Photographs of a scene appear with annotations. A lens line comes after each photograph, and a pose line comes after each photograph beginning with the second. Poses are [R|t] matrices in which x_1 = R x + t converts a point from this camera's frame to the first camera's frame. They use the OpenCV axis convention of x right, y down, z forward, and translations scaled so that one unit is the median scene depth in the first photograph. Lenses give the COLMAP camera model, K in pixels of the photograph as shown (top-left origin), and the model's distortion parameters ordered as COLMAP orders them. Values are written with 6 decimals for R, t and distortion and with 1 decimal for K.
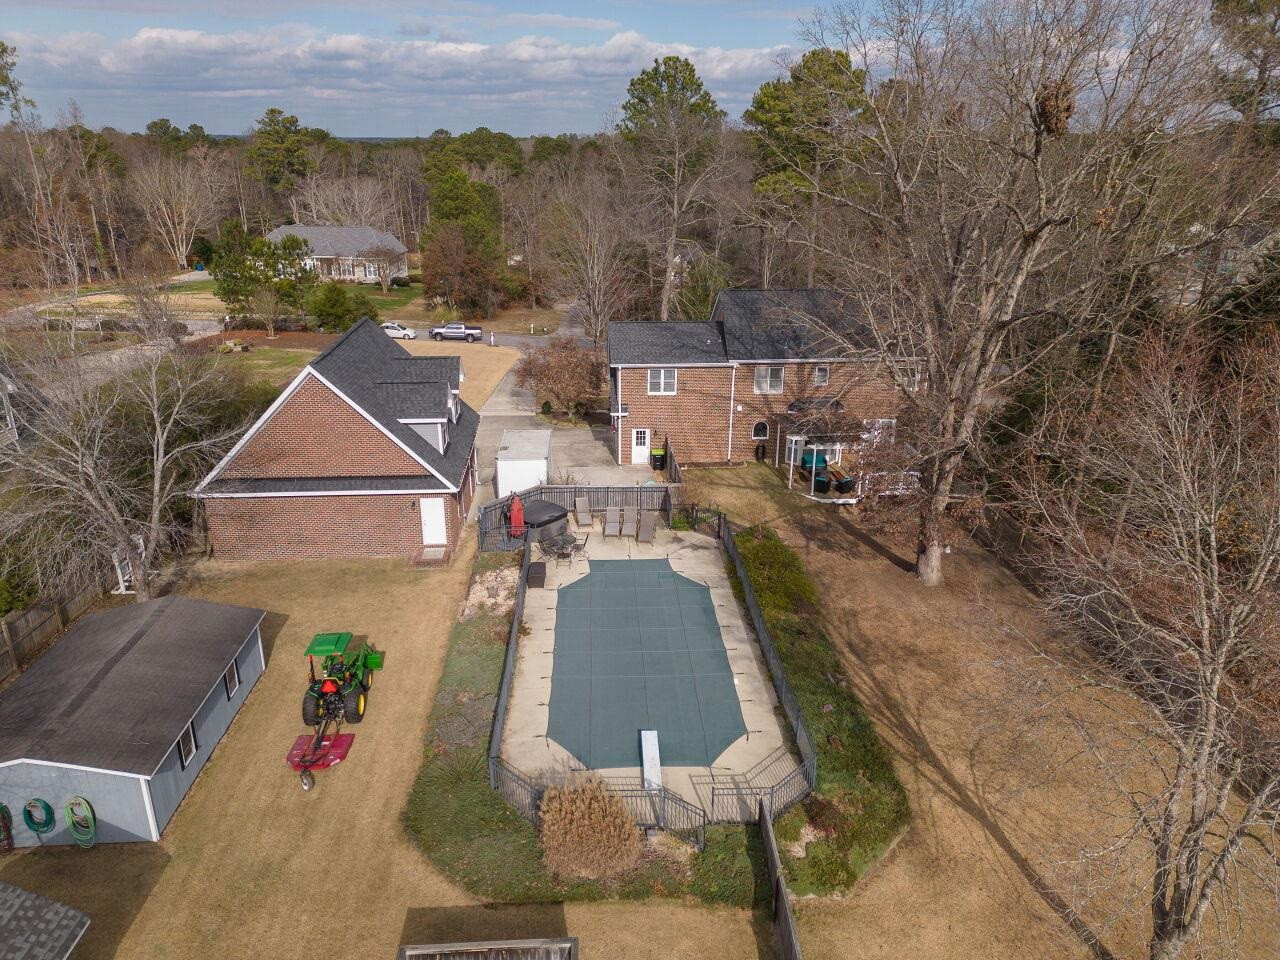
lens RADIAL K [[890.3, 0, 637.2], [0, 890.3, 474.9], [0, 0, 1]] dist [0.081872, -0.091732]
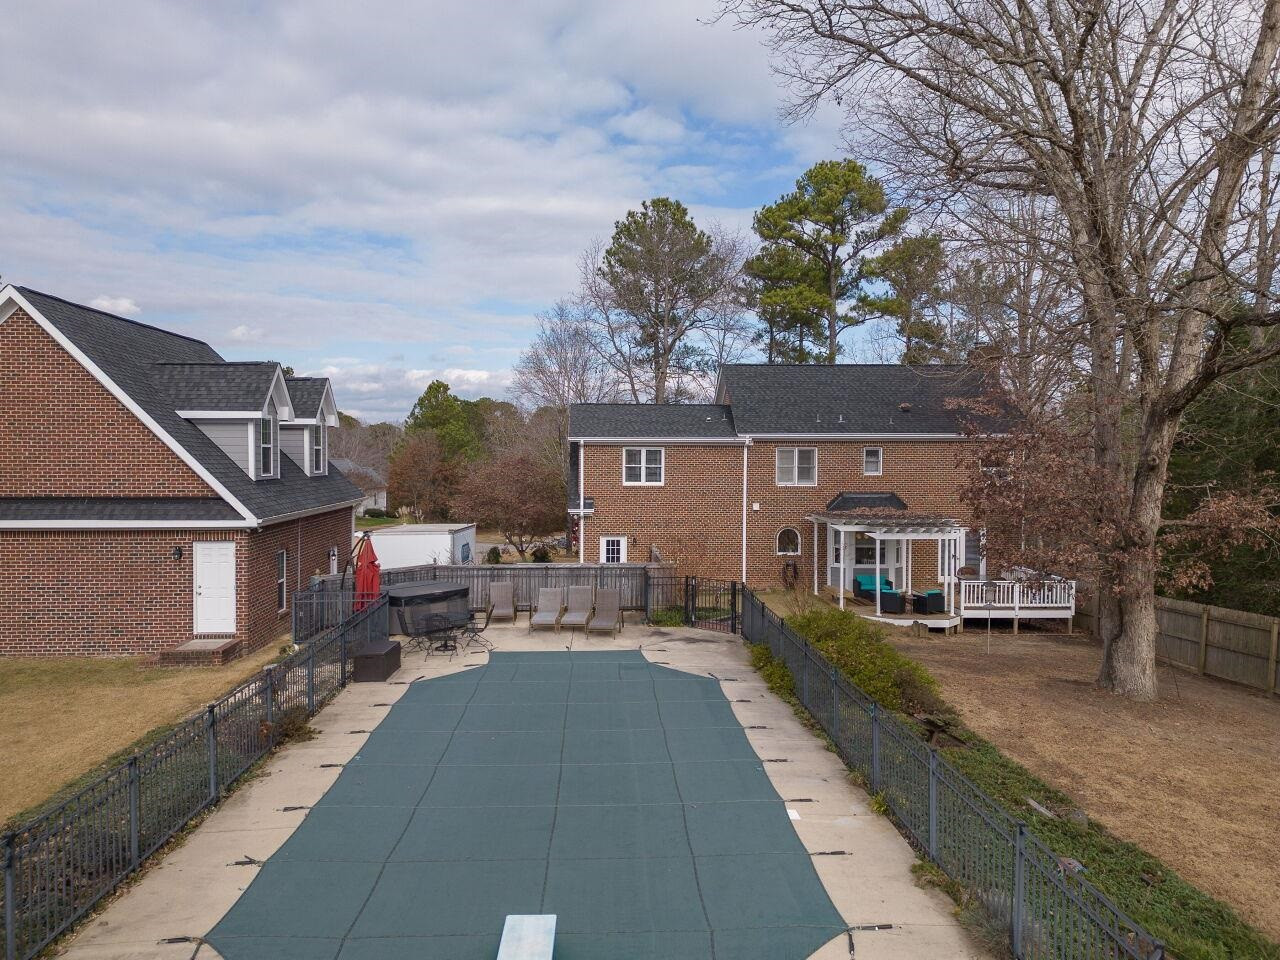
lens RADIAL K [[890.3, 0, 637.2], [0, 890.3, 474.9], [0, 0, 1]] dist [0.081872, -0.091732]
pose [[0.999977, -0.003910, -0.005603, 0.036451], [0.001886, 0.946205, -0.323562, 0.170215], [0.006567, 0.323544, 0.946191, 0.462283]]
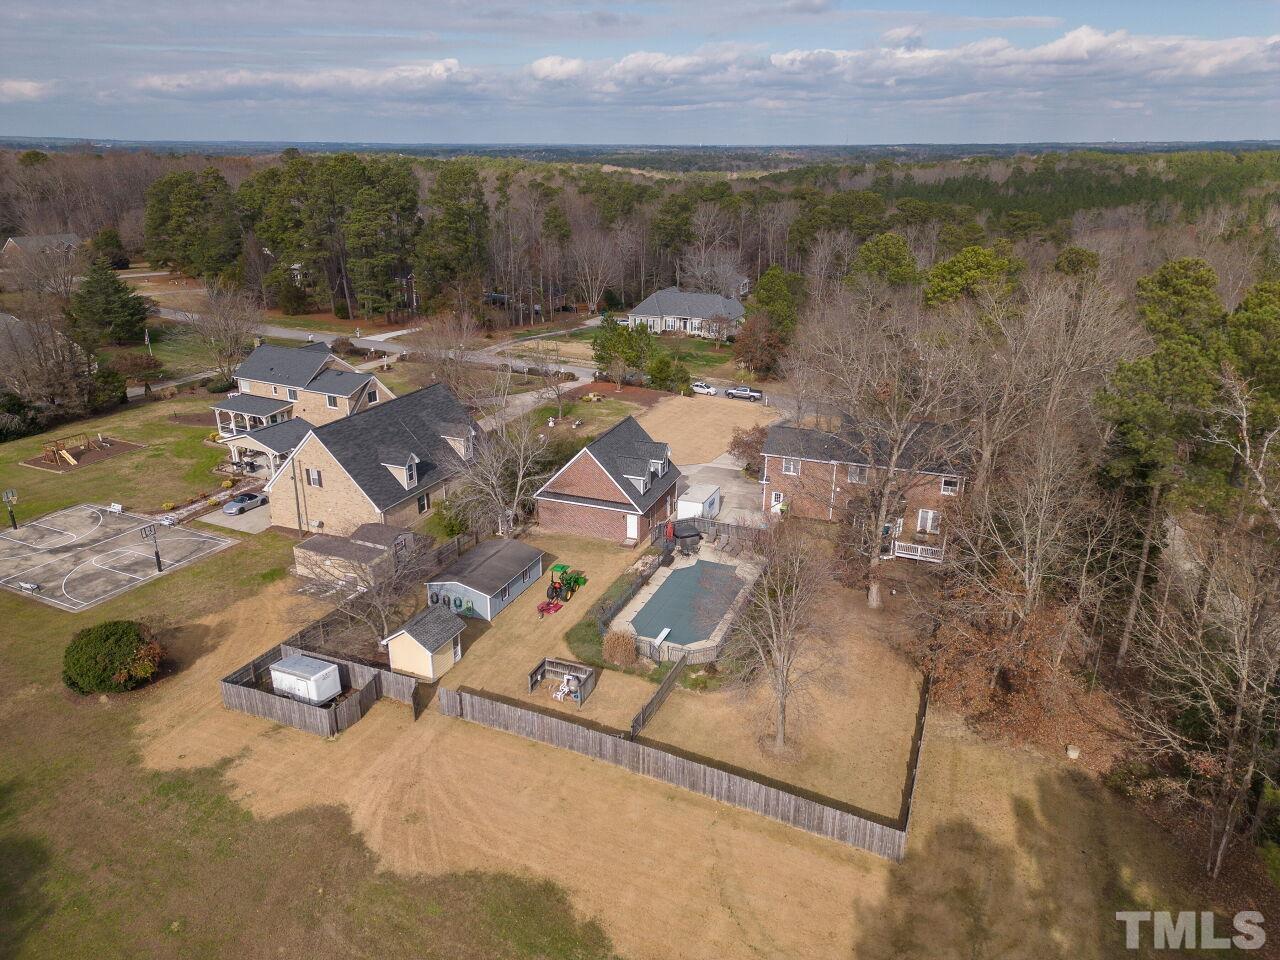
lens RADIAL K [[890.3, 0, 637.2], [0, 890.3, 474.9], [0, 0, 1]] dist [0.081872, -0.091732]
pose [[0.903438, 0.146682, -0.402845, 0.597822], [-0.148041, 0.988586, 0.027958, -0.126140], [0.402348, 0.034379, 0.914841, -0.880513]]
